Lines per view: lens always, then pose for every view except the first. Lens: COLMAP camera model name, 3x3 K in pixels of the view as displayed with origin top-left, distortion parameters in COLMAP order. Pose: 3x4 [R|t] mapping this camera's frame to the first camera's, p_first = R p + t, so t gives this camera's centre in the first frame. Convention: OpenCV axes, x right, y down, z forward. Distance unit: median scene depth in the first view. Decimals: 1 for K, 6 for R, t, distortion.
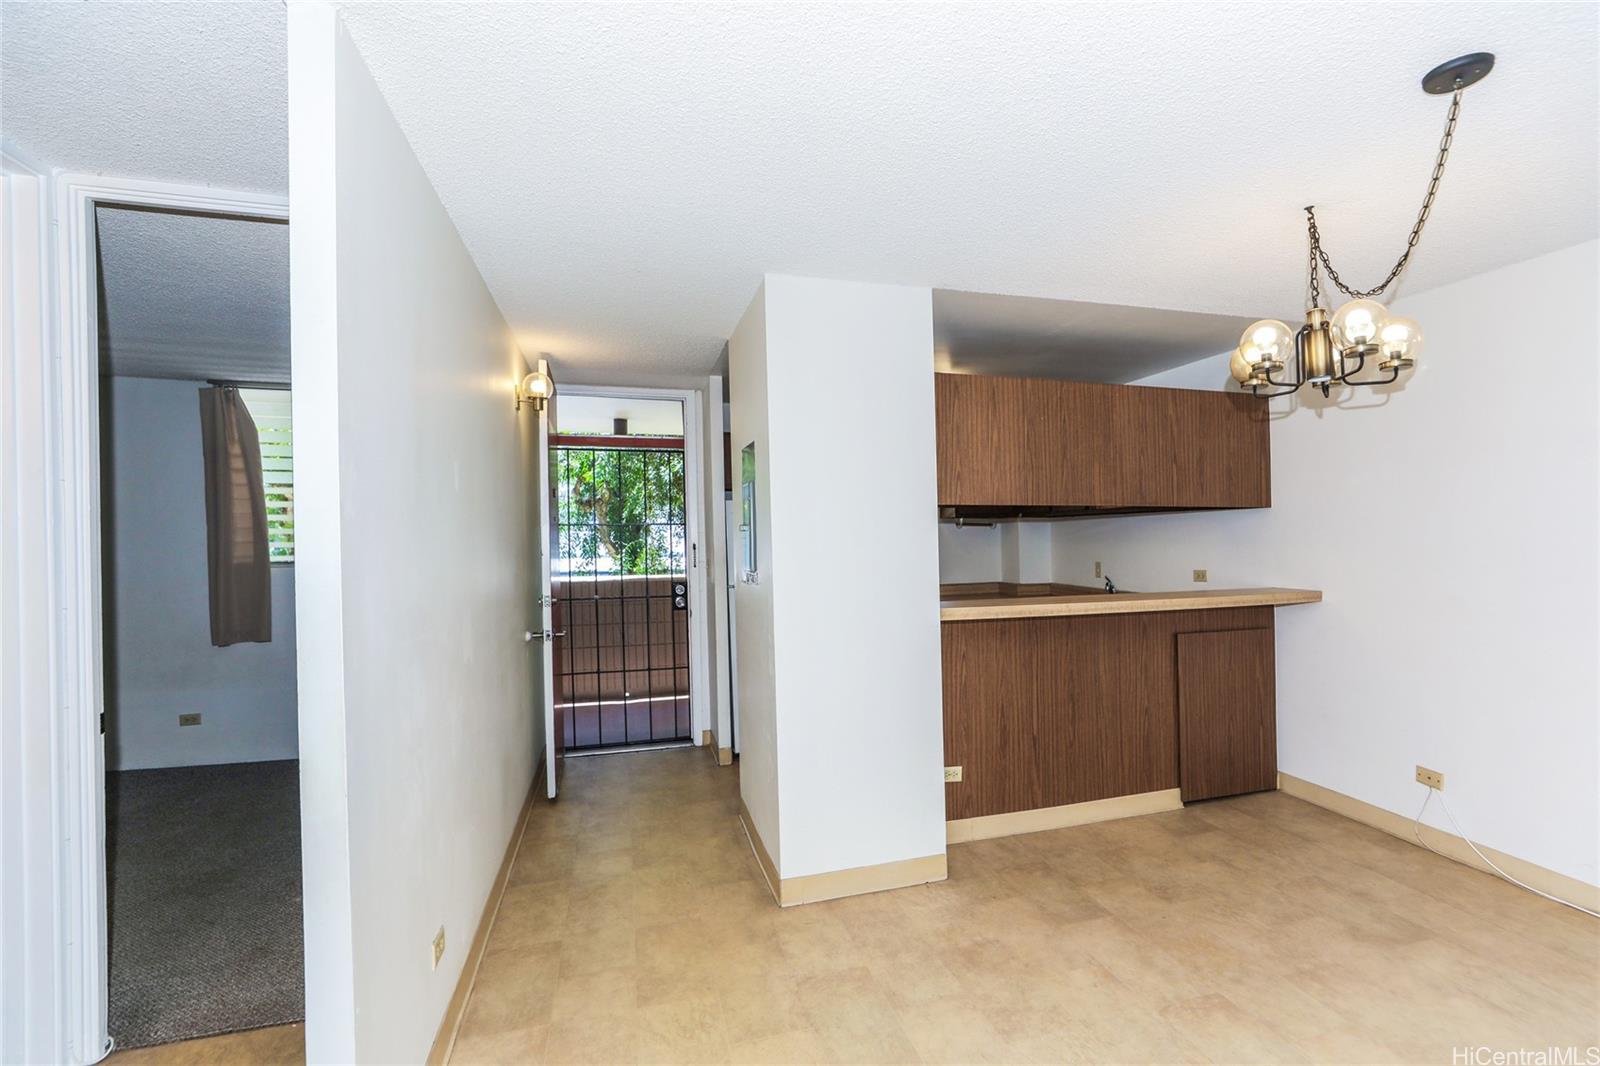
lens RADIAL K [[749.8, 0, 838.4], [0, 749.8, 537.4], [0, 0, 1]] dist [-0.037481, 0.019061]
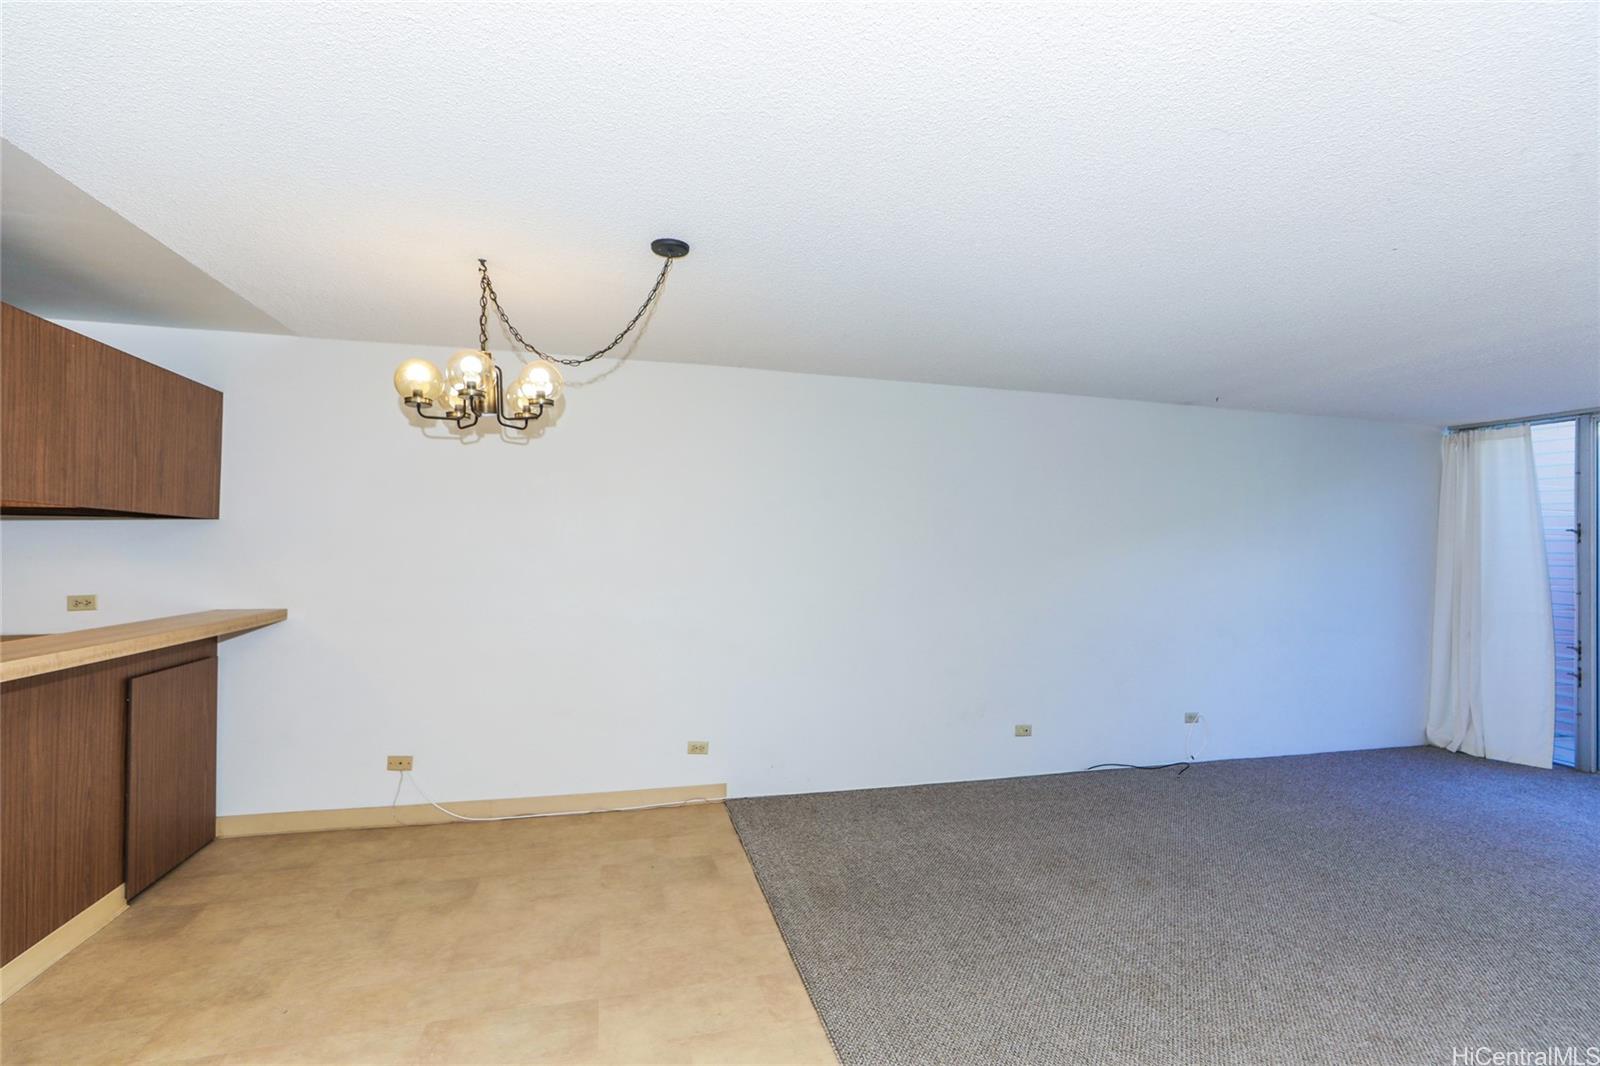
lens RADIAL K [[707.1, 0, 806.5], [0, 707.1, 545.5], [0, 0, 1]] dist [-0.025897, 0.013768]
pose [[0.030683, 0.019487, 0.999339, -0.252302], [-0.007023, 0.999789, -0.019280, 0.002149], [-0.999504, -0.006427, 0.030813, 0.299816]]
